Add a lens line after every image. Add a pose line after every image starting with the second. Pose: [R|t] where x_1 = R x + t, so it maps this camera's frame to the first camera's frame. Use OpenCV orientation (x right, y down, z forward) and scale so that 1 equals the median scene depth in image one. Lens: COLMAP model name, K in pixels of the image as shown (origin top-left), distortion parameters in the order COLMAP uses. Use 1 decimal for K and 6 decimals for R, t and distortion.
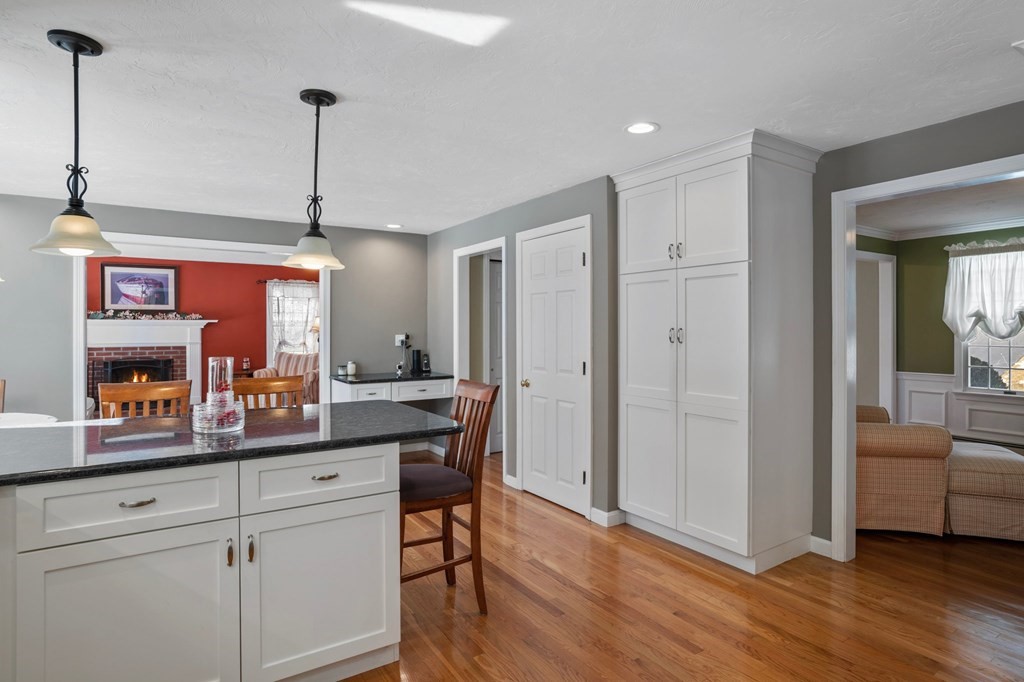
lens RADIAL K [[556.2, 0, 495.7], [0, 556.2, 328.3], [0, 0, 1]] dist [-0.052659, 0.025987]
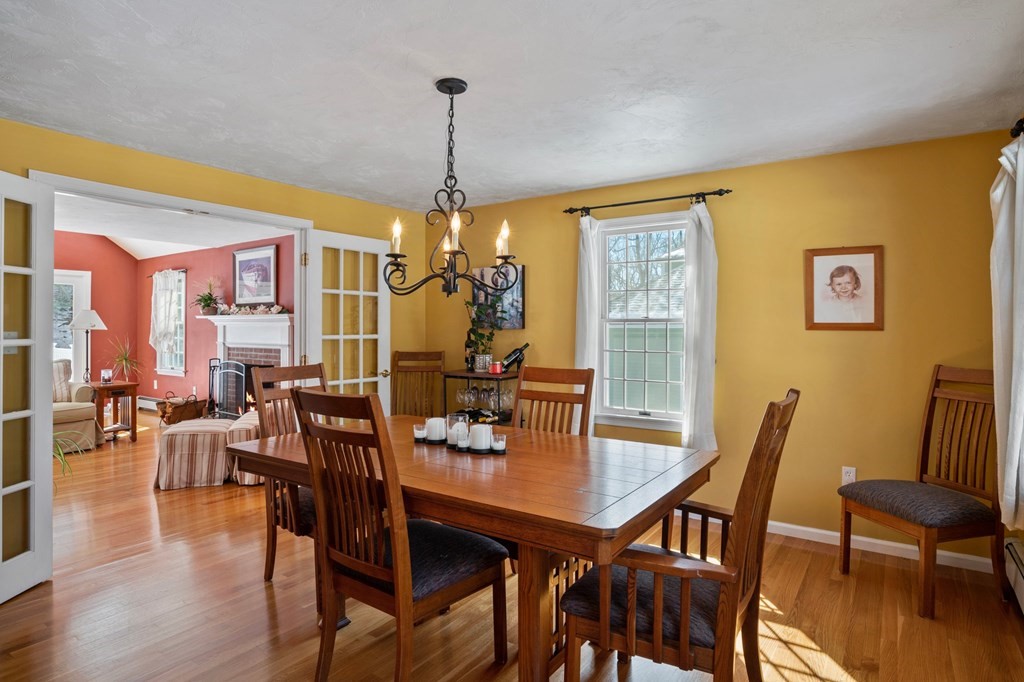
lens RADIAL K [[556.2, 0, 514.7], [0, 556.2, 330.2], [0, 0, 1]] dist [-0.052659, 0.025987]
pose [[0.381609, 0.001948, -0.924322, 0.429838], [-0.003892, 0.999992, 0.000501, 0.008186], [0.924316, 0.003406, 0.381613, 1.676394]]
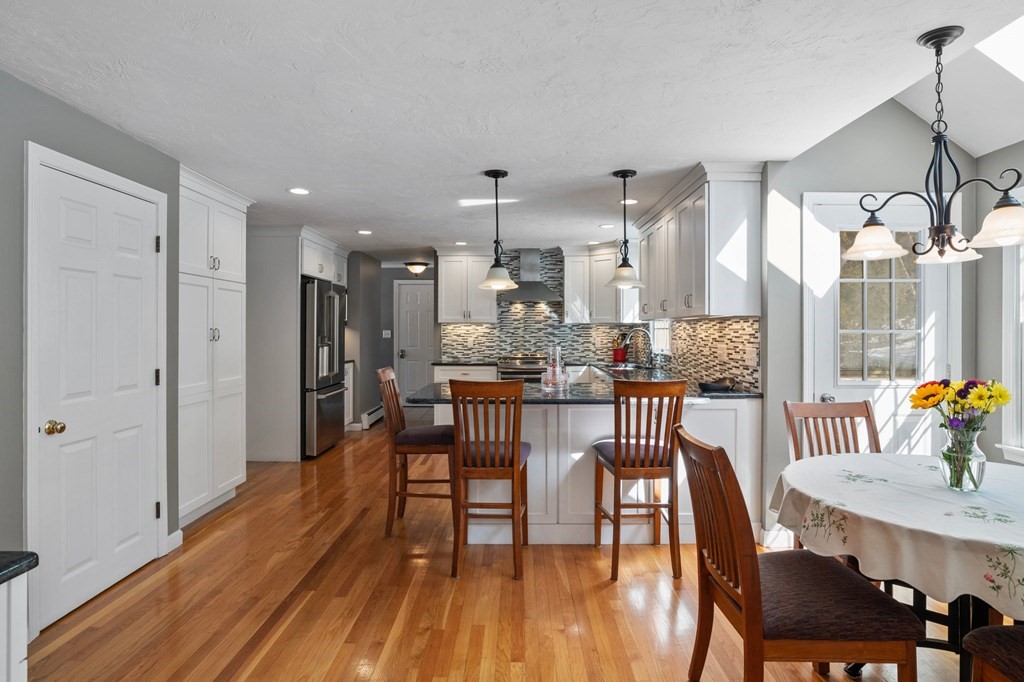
lens RADIAL K [[556.2, 0, 520.2], [0, 556.2, 333.5], [0, 0, 1]] dist [-0.052659, 0.025987]
pose [[-0.851609, -0.004154, 0.524161, -0.539148], [-0.000948, 0.999979, 0.006385, 0.001560], [-0.524177, 0.004941, -0.851595, 1.050897]]
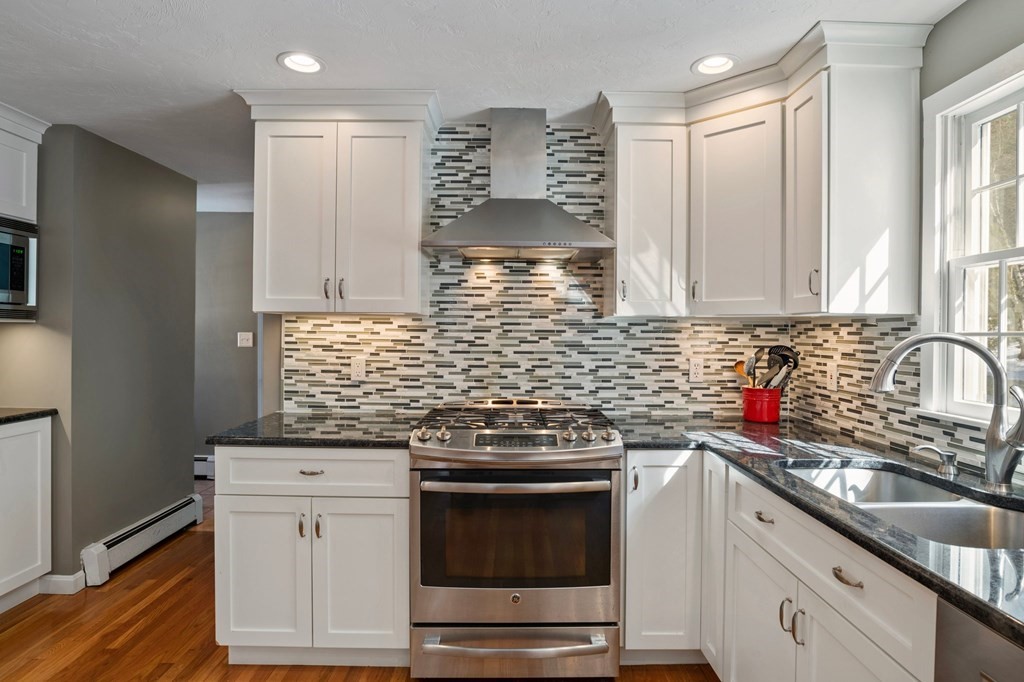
lens RADIAL K [[556.2, 0, 515.1], [0, 556.2, 338.5], [0, 0, 1]] dist [-0.052659, 0.025987]
pose [[-0.854442, -0.012967, 0.519385, -0.097821], [-0.008190, 0.999900, 0.011491, -0.000803], [-0.519483, 0.005565, -0.854463, 0.295596]]
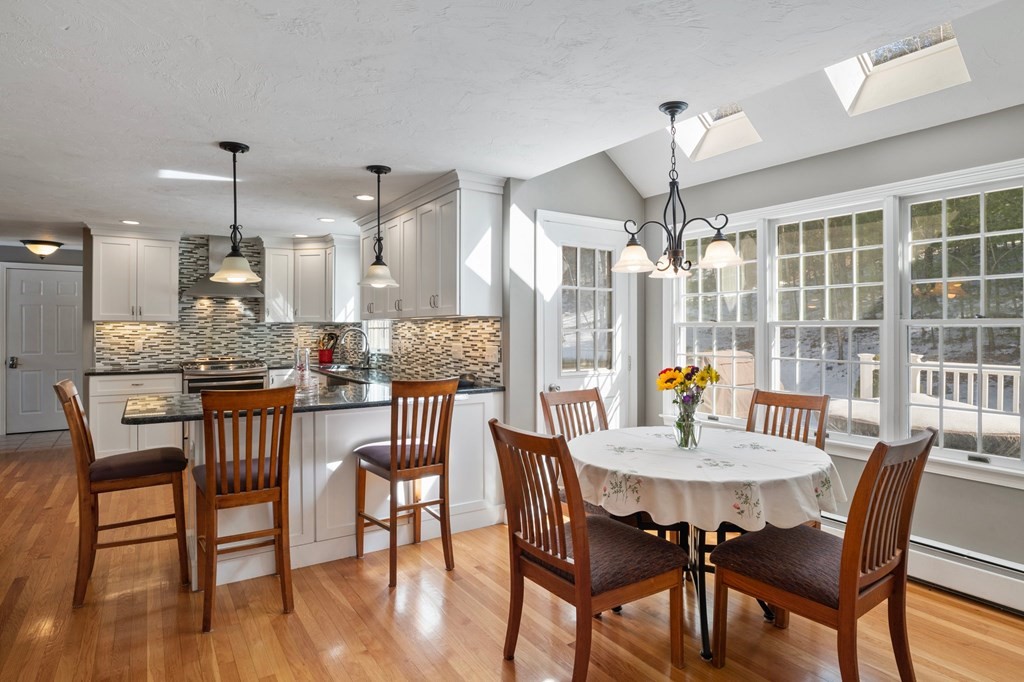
lens RADIAL K [[556.2, 0, 519.4], [0, 556.2, 330.7], [0, 0, 1]] dist [-0.052659, 0.025987]
pose [[-0.998945, 0.001047, -0.045903, -0.425660], [0.000949, 0.999997, 0.002142, 0.001547], [0.045905, 0.002096, -0.998944, 1.074899]]
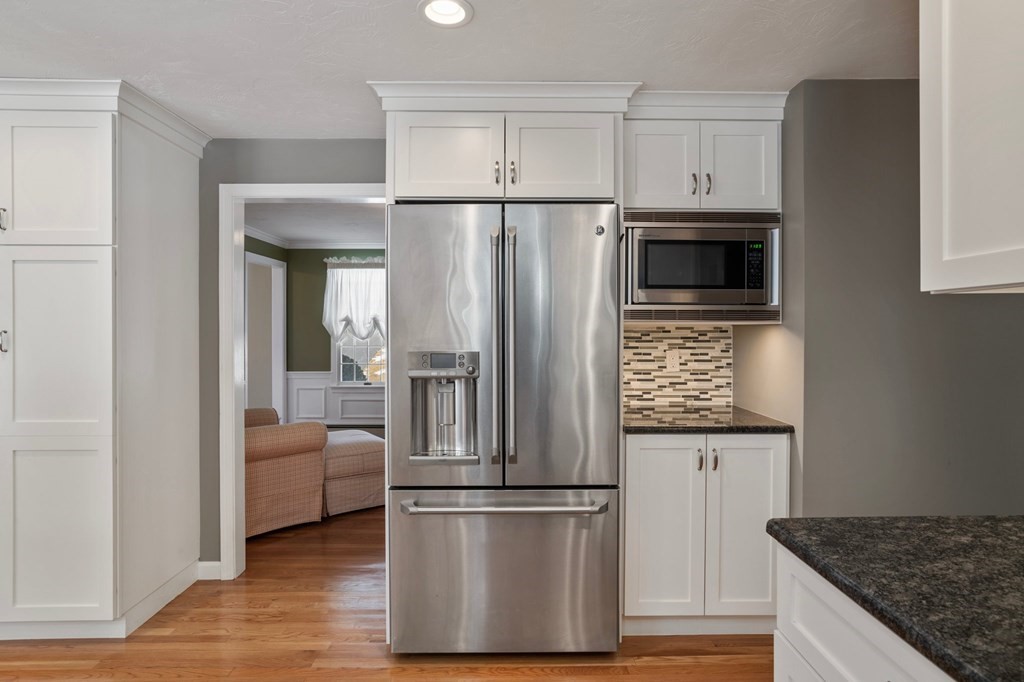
lens RADIAL K [[556.2, 0, 526.5], [0, 556.2, 331.2], [0, 0, 1]] dist [-0.052659, 0.025987]
pose [[0.508879, 0.000351, 0.860838, 0.049756], [-0.000944, 1.000000, 0.000150, -0.000070], [-0.860838, -0.000889, 0.508879, 0.048866]]
